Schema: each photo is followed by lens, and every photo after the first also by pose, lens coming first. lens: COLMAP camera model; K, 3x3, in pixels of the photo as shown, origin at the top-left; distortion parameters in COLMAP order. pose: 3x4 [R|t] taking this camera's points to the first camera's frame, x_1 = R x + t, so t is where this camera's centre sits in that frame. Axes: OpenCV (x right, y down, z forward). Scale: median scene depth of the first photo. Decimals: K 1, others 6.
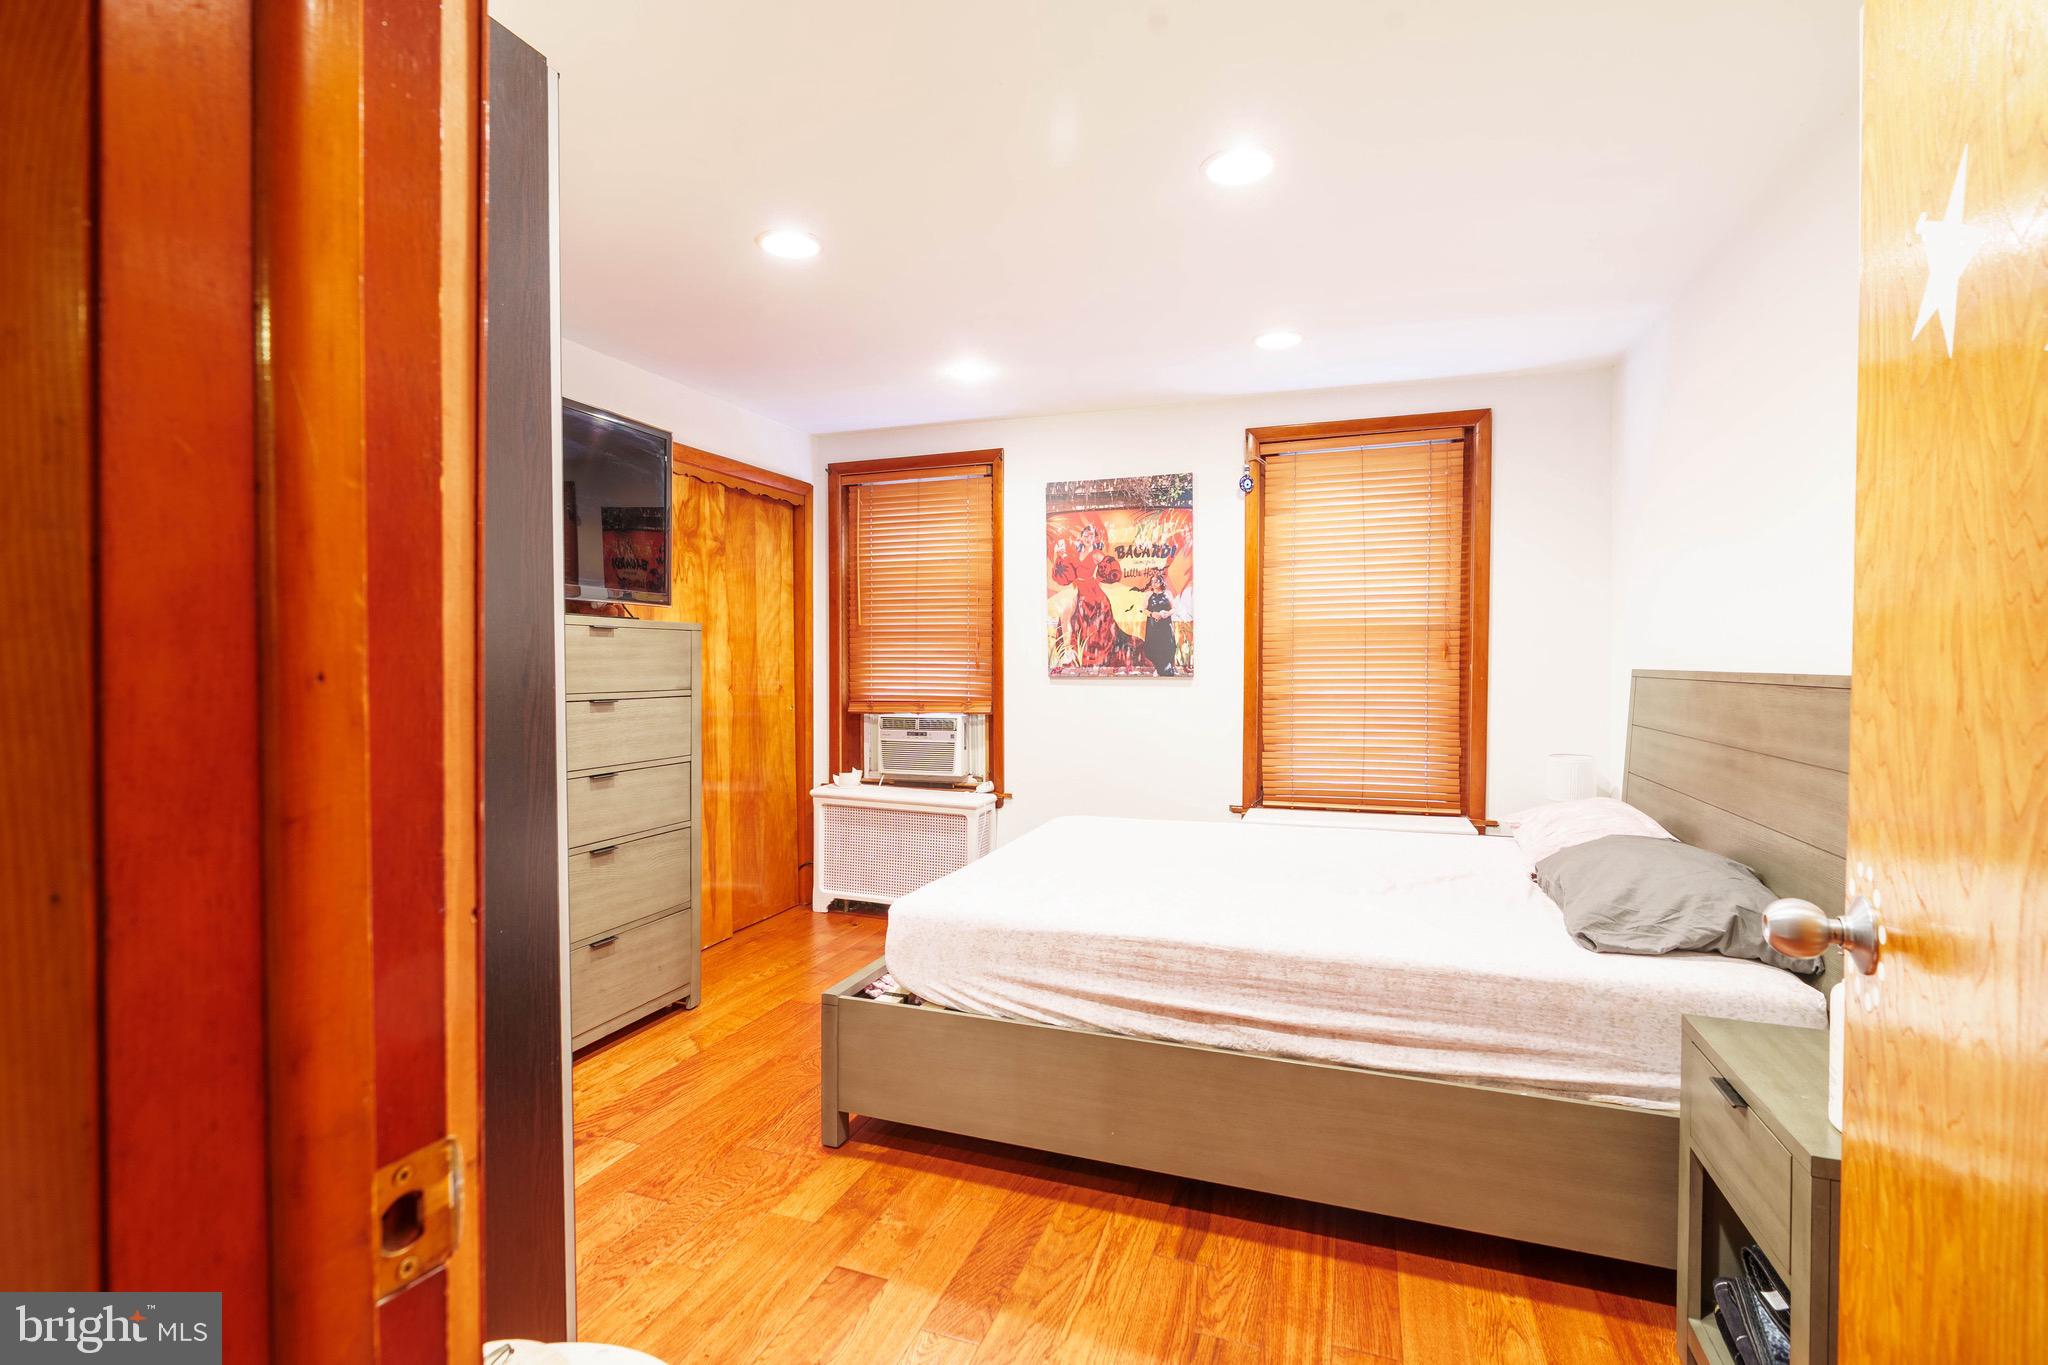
lens RADIAL K [[925.8, 0, 1024.0], [0, 925.8, 682.5], [0, 0, 1]] dist [-0.003896, -0.000217]
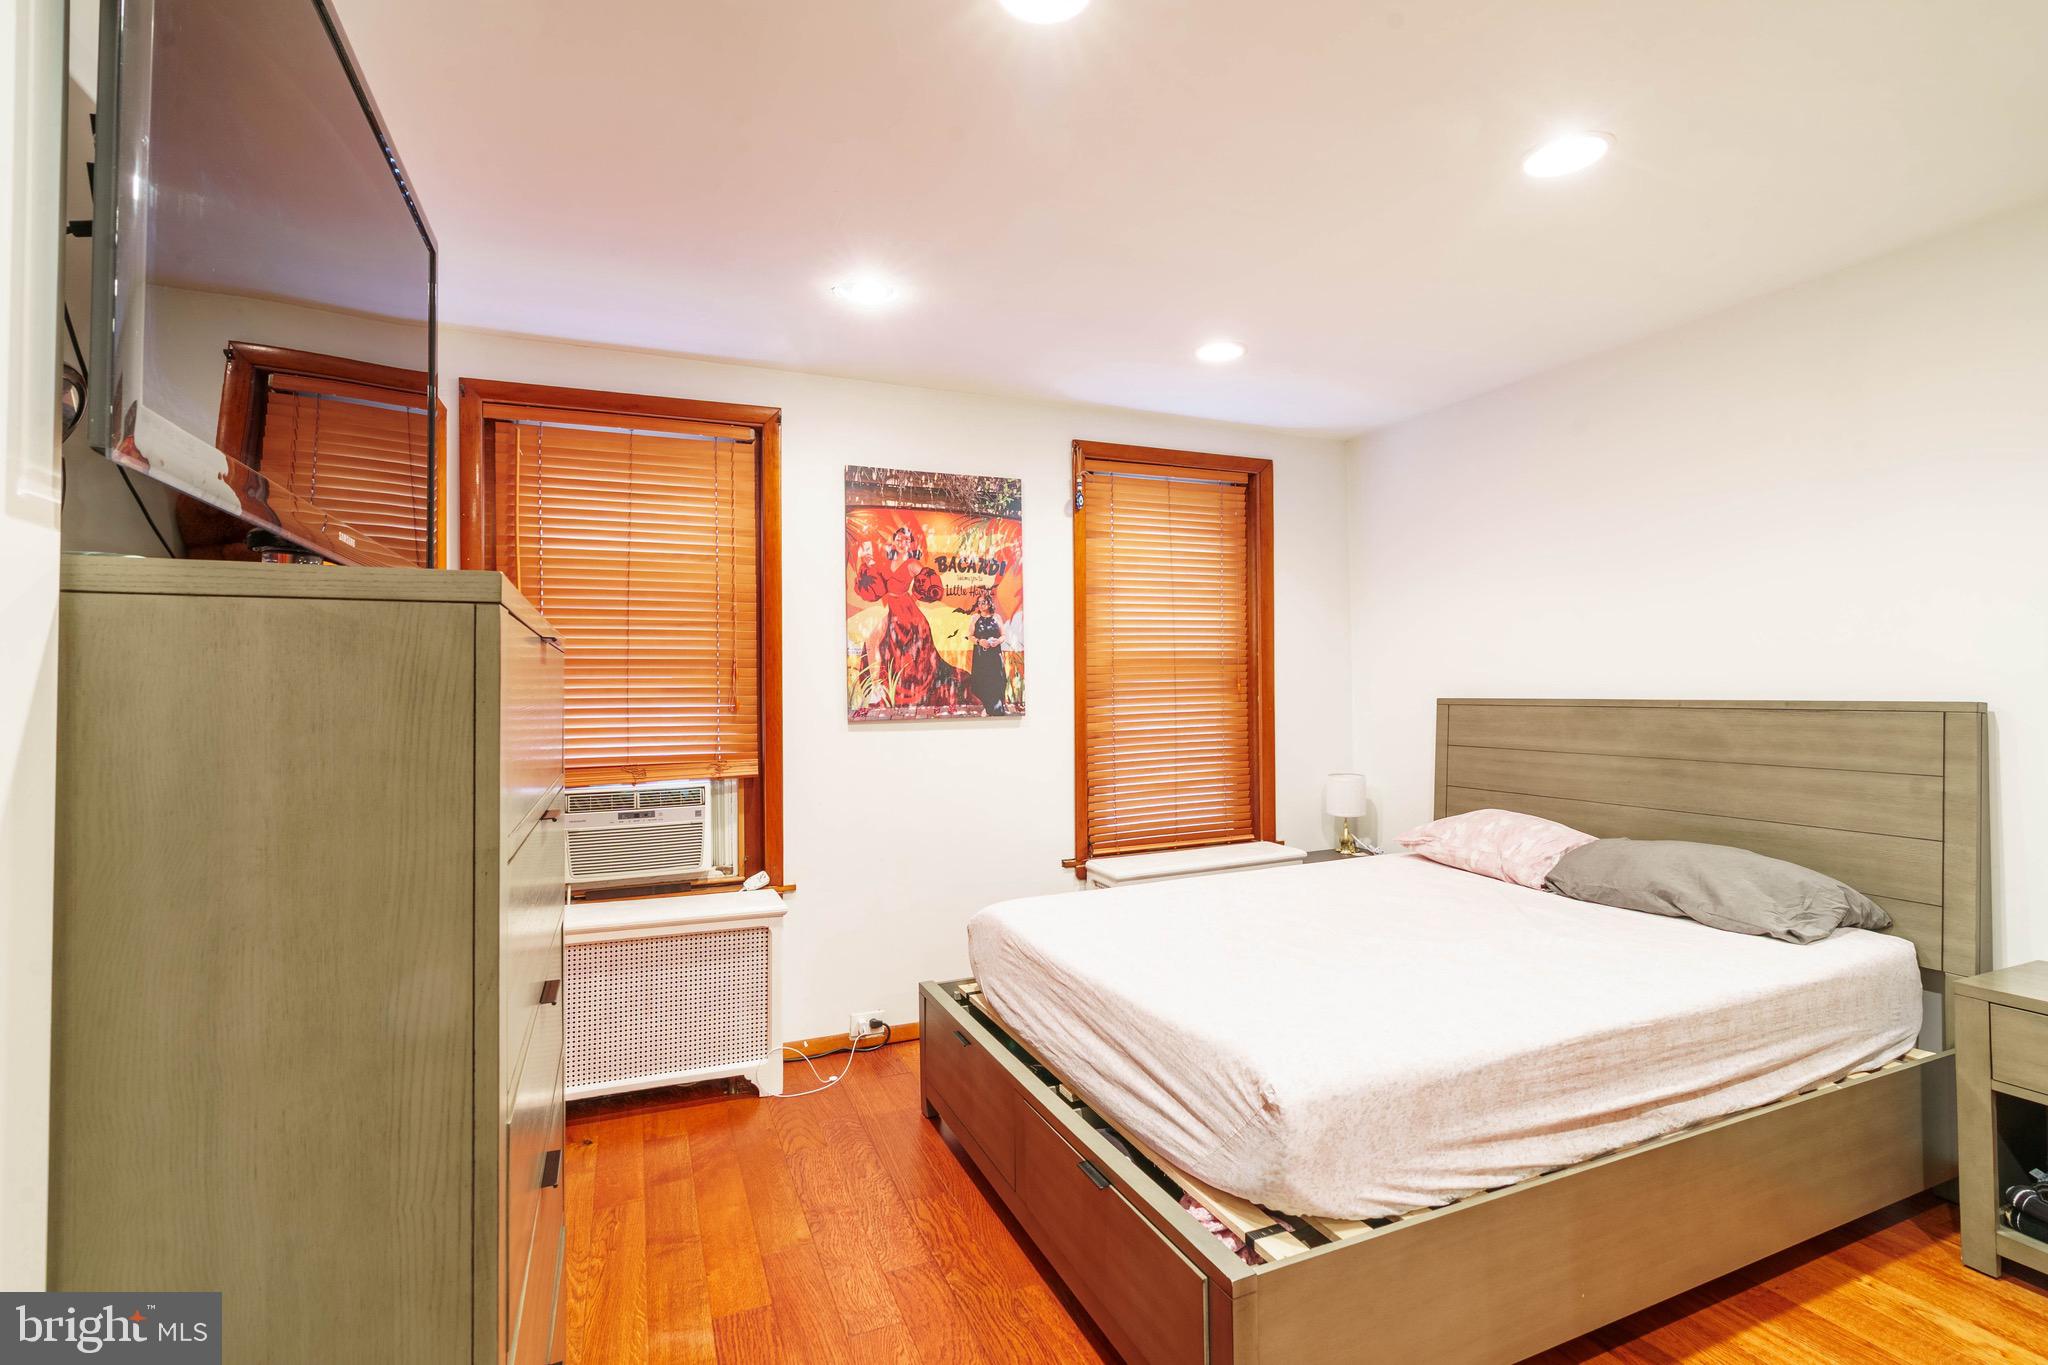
lens RADIAL K [[925.8, 0, 1024.0], [0, 925.8, 682.5], [0, 0, 1]] dist [-0.003896, -0.000217]
pose [[0.733683, -0.005497, 0.679469, -0.398510], [0.029375, 0.999289, -0.023635, -0.016428], [-0.678856, 0.037300, 0.733323, 0.366215]]
